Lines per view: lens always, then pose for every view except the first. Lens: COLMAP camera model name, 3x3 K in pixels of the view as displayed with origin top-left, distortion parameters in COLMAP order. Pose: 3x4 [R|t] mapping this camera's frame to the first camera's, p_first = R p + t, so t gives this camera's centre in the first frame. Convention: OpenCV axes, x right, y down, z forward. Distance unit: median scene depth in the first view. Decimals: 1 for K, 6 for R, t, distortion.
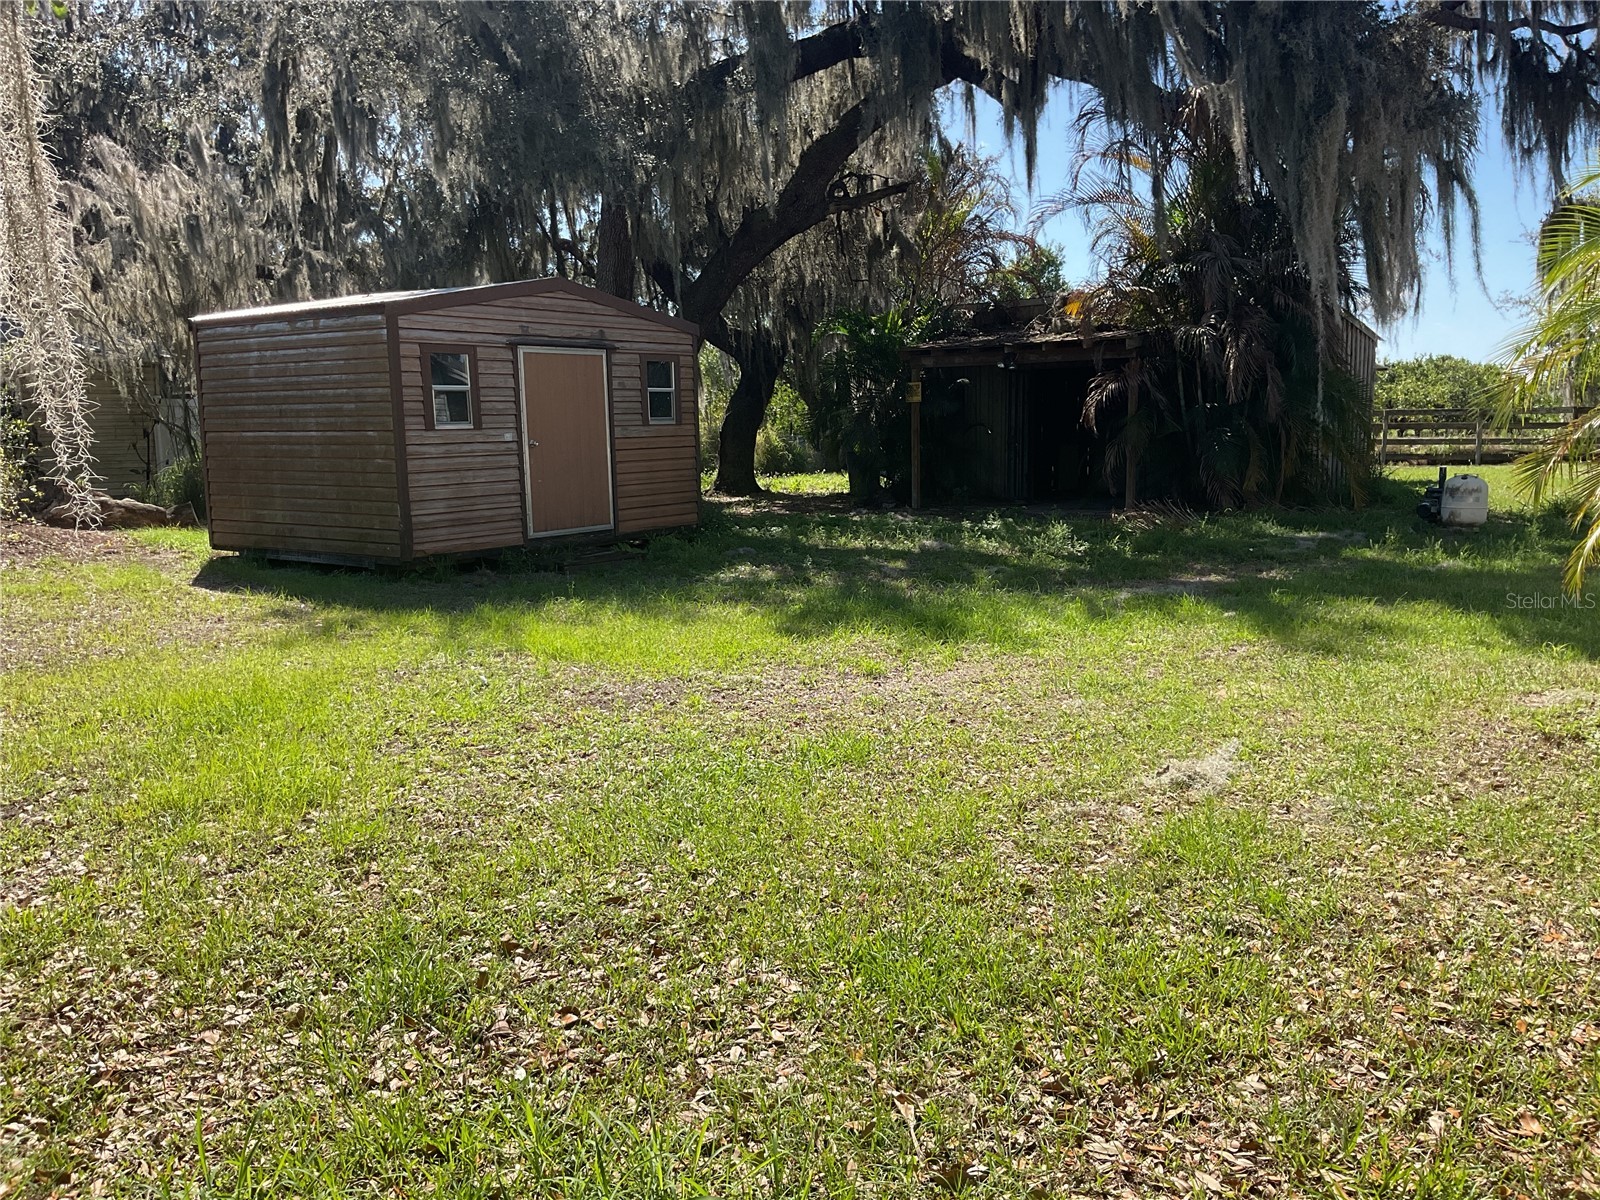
lens RADIAL K [[1342.5, 0, 800.0], [0, 1342.5, 600.0], [0, 0, 1]] dist [0.117135, -0.213844]
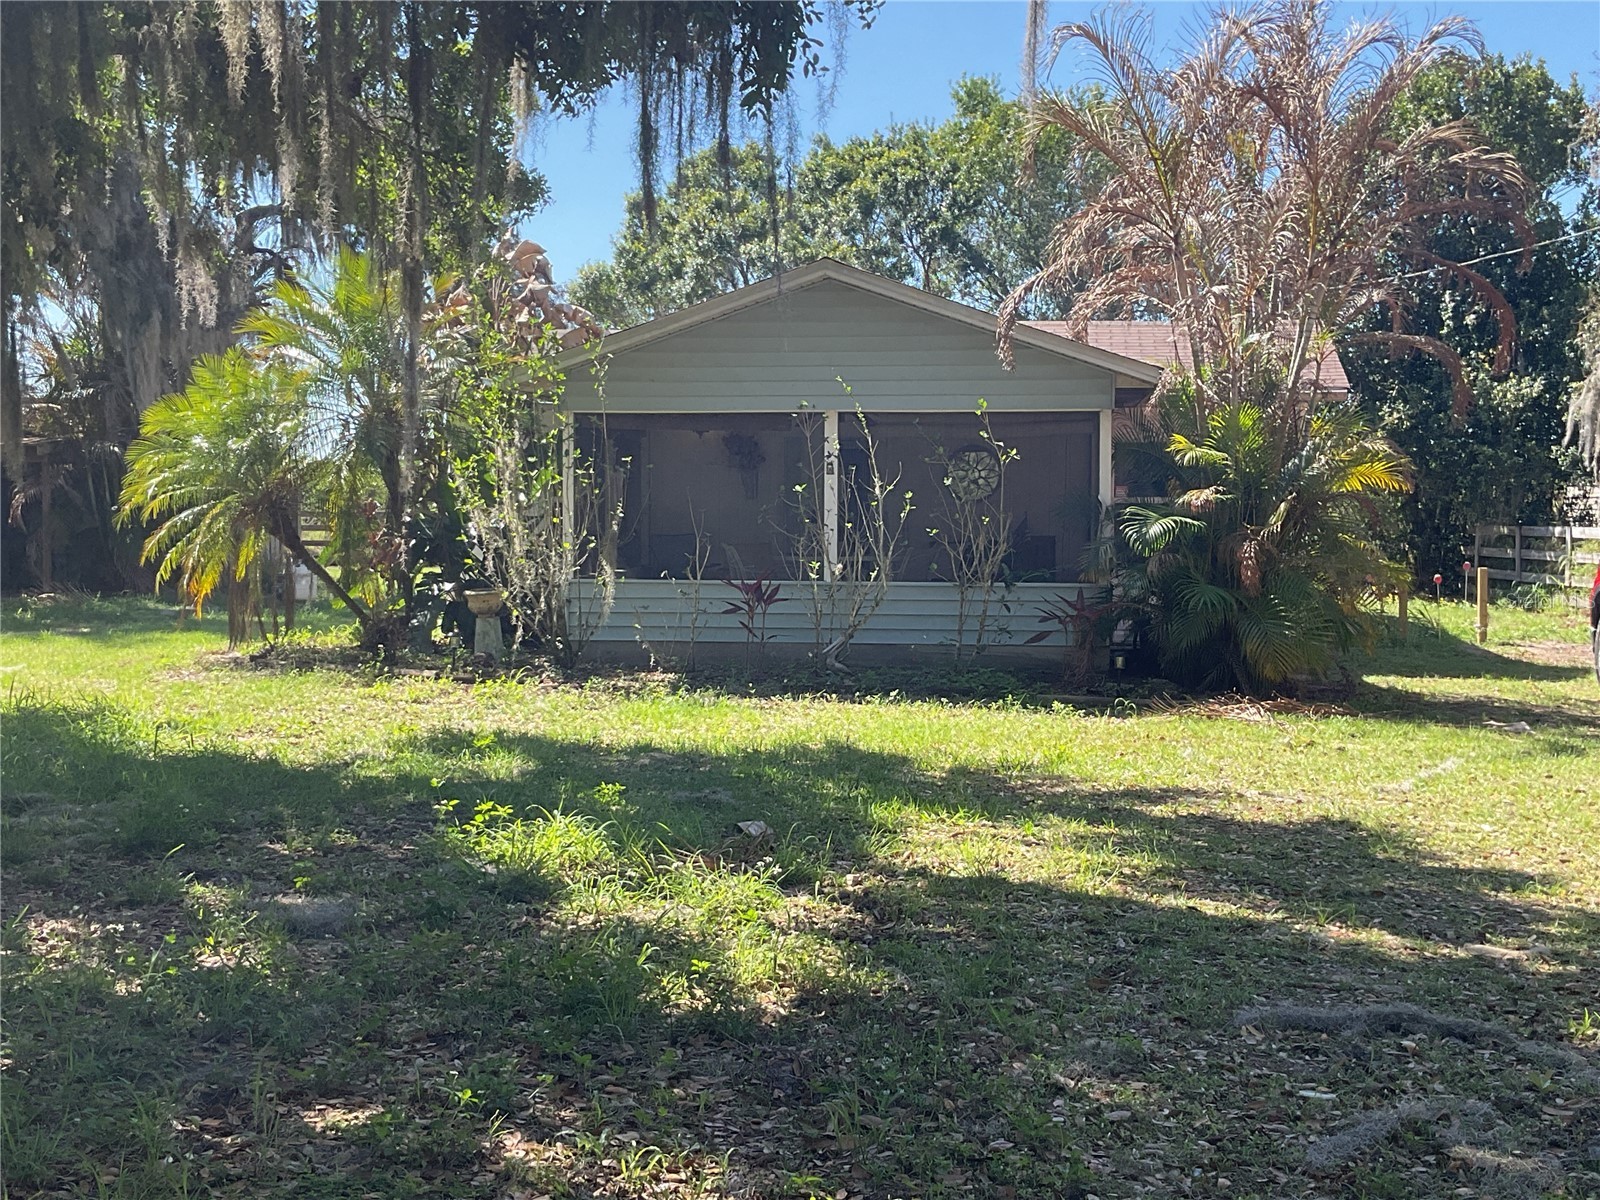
lens RADIAL K [[2038.5, 0, 800.0], [0, 2038.5, 600.0], [0, 0, 1]] dist [0.144480, -0.270363]
pose [[0.858706, -0.003661, 0.512456, -0.117916], [0.050180, 0.995770, -0.076972, 0.120116], [-0.510006, 0.091812, 0.855257, -0.946904]]
